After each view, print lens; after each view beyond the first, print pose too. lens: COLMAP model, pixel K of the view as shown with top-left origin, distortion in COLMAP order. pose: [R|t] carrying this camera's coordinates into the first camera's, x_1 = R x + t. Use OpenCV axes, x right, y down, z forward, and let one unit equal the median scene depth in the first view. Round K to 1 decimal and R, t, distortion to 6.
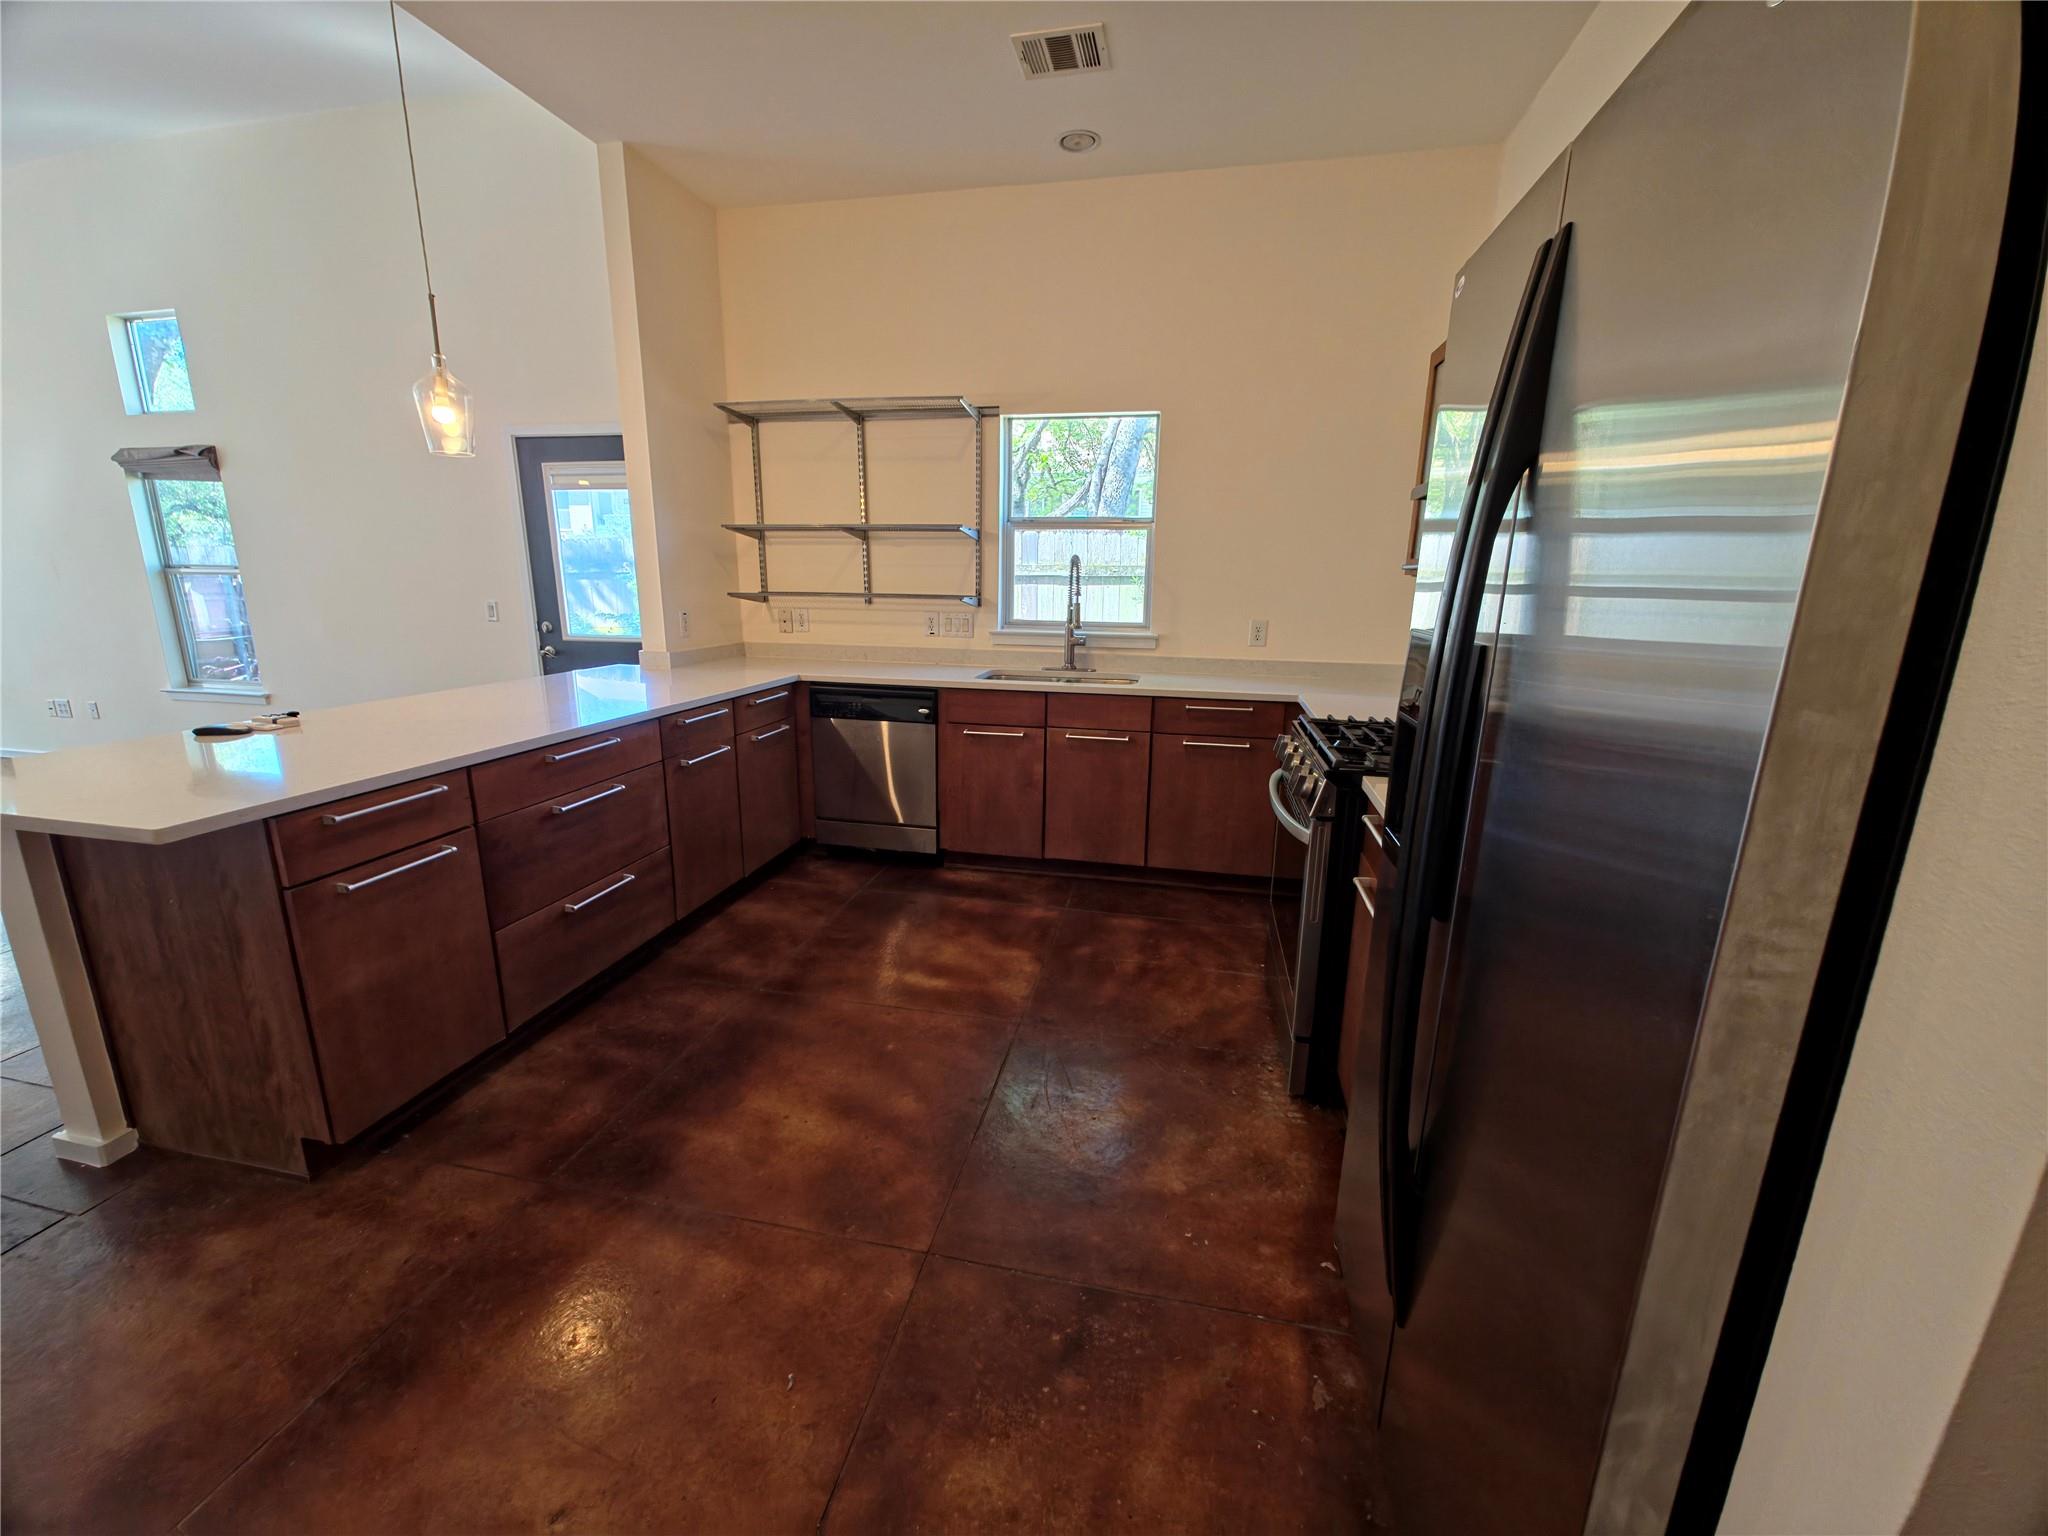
lens RADIAL K [[820.0, 0, 1019.6], [0, 820.0, 768.6], [0, 0, 1]] dist [0.005798, -0.003369]
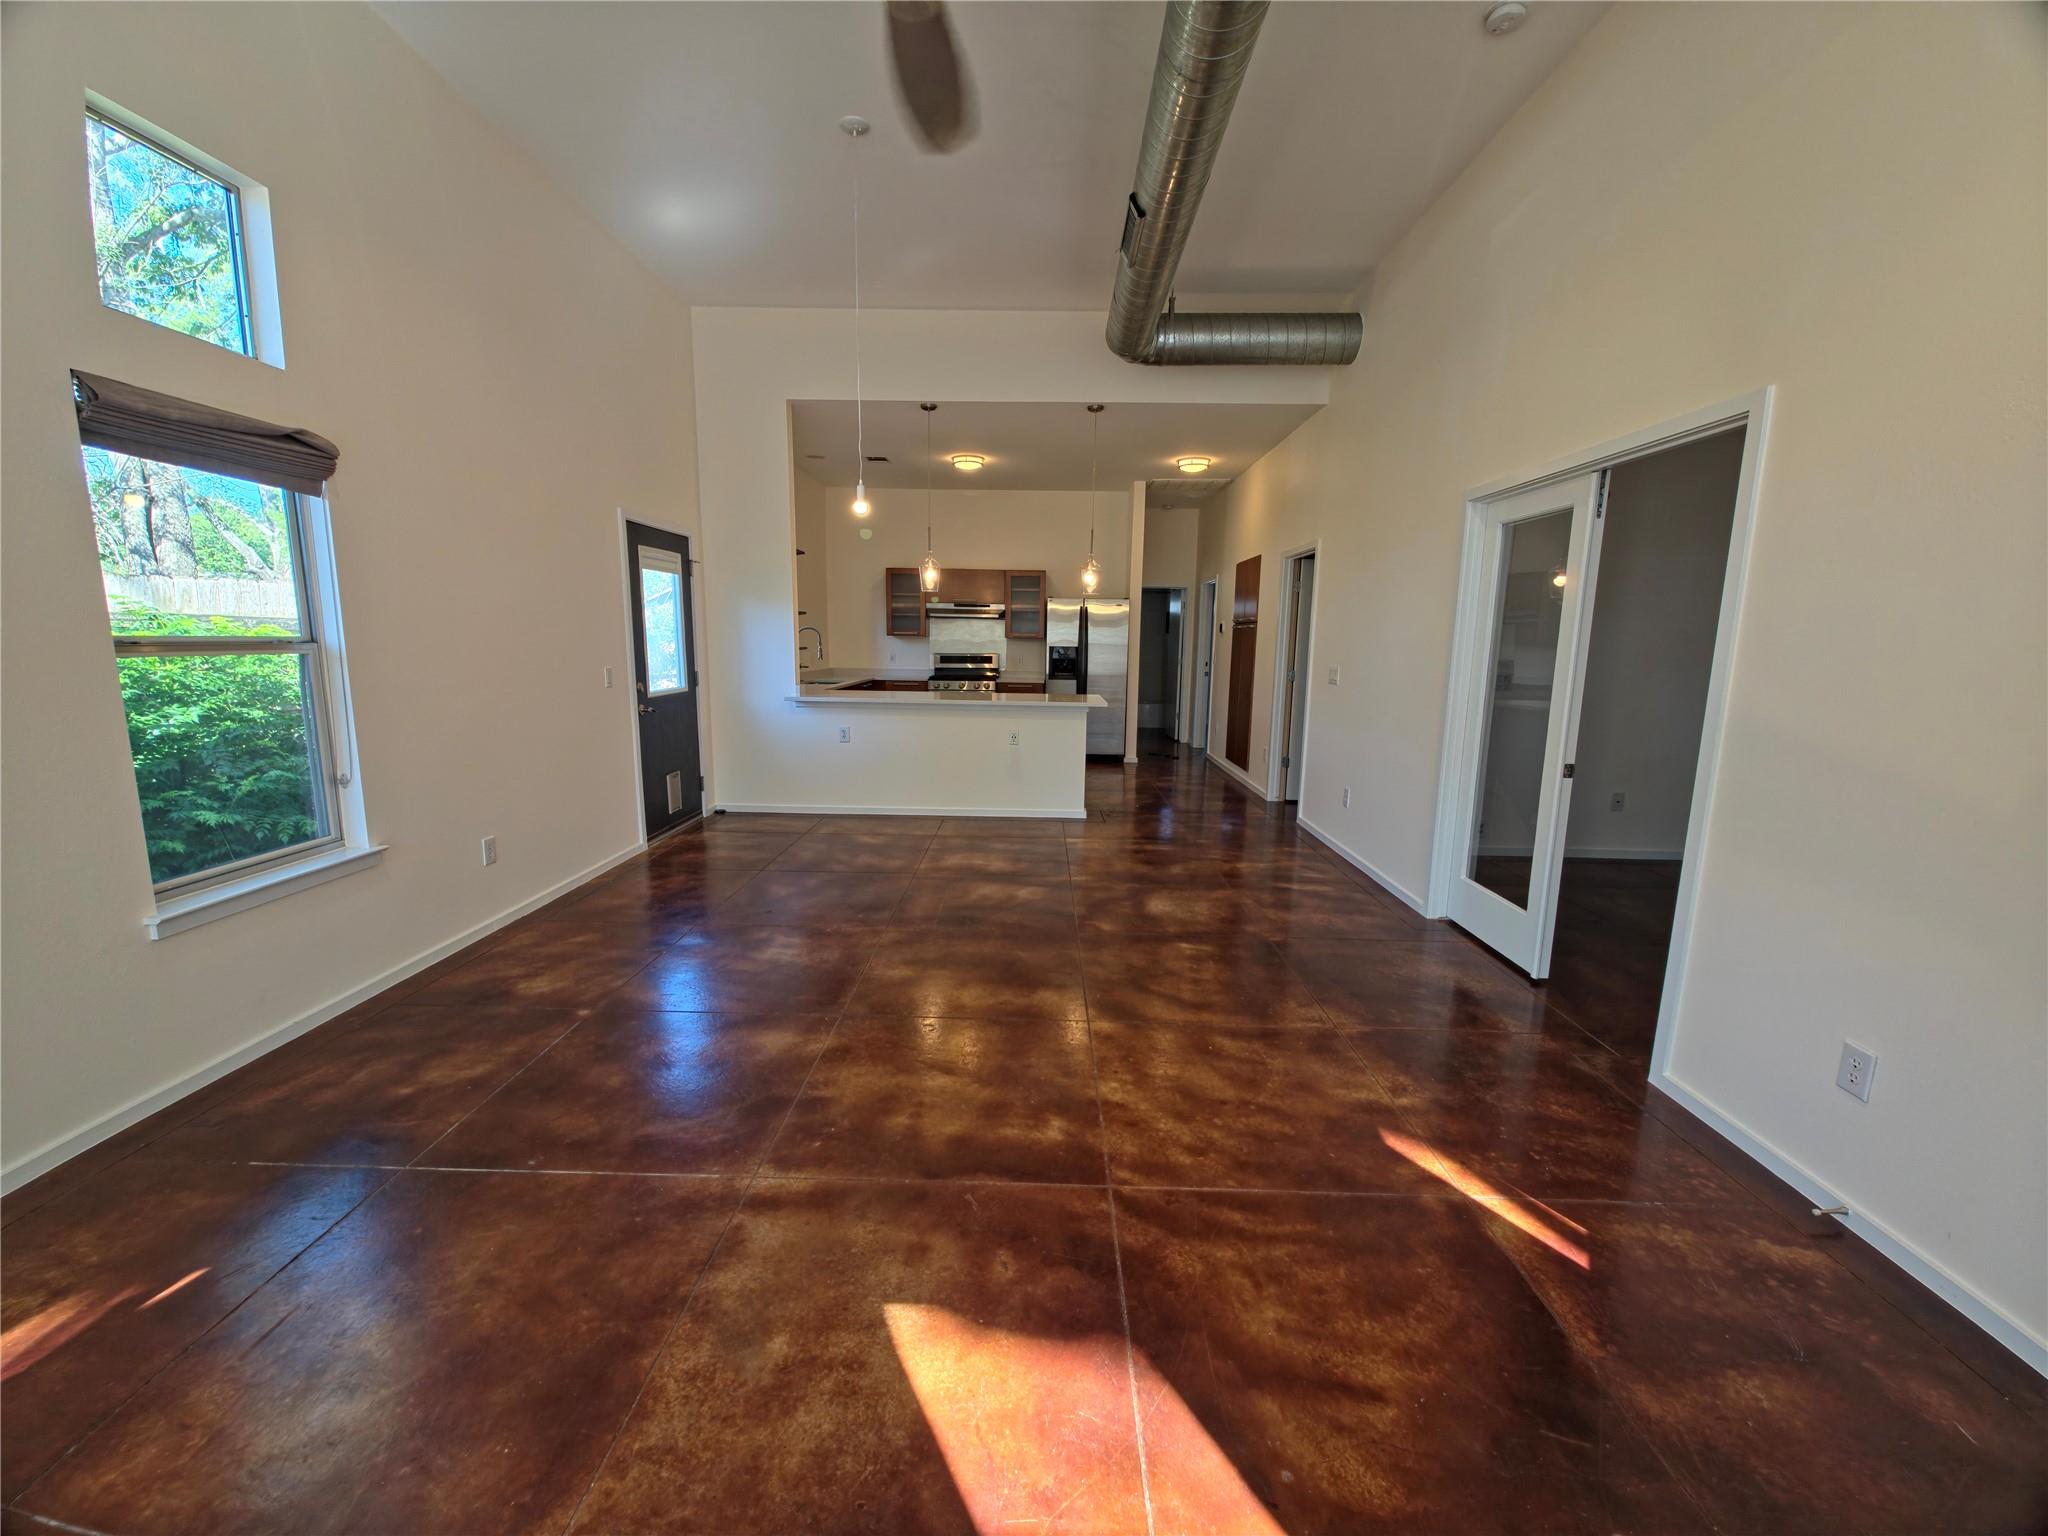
lens RADIAL K [[820.0, 0, 1026.2], [0, 820.0, 767.5], [0, 0, 1]] dist [0.005798, -0.003369]
pose [[-0.187199, -0.170570, 0.967400, -2.241665], [0.206347, 0.956009, 0.208492, -0.247151], [-0.960405, 0.238649, -0.143767, 0.873952]]
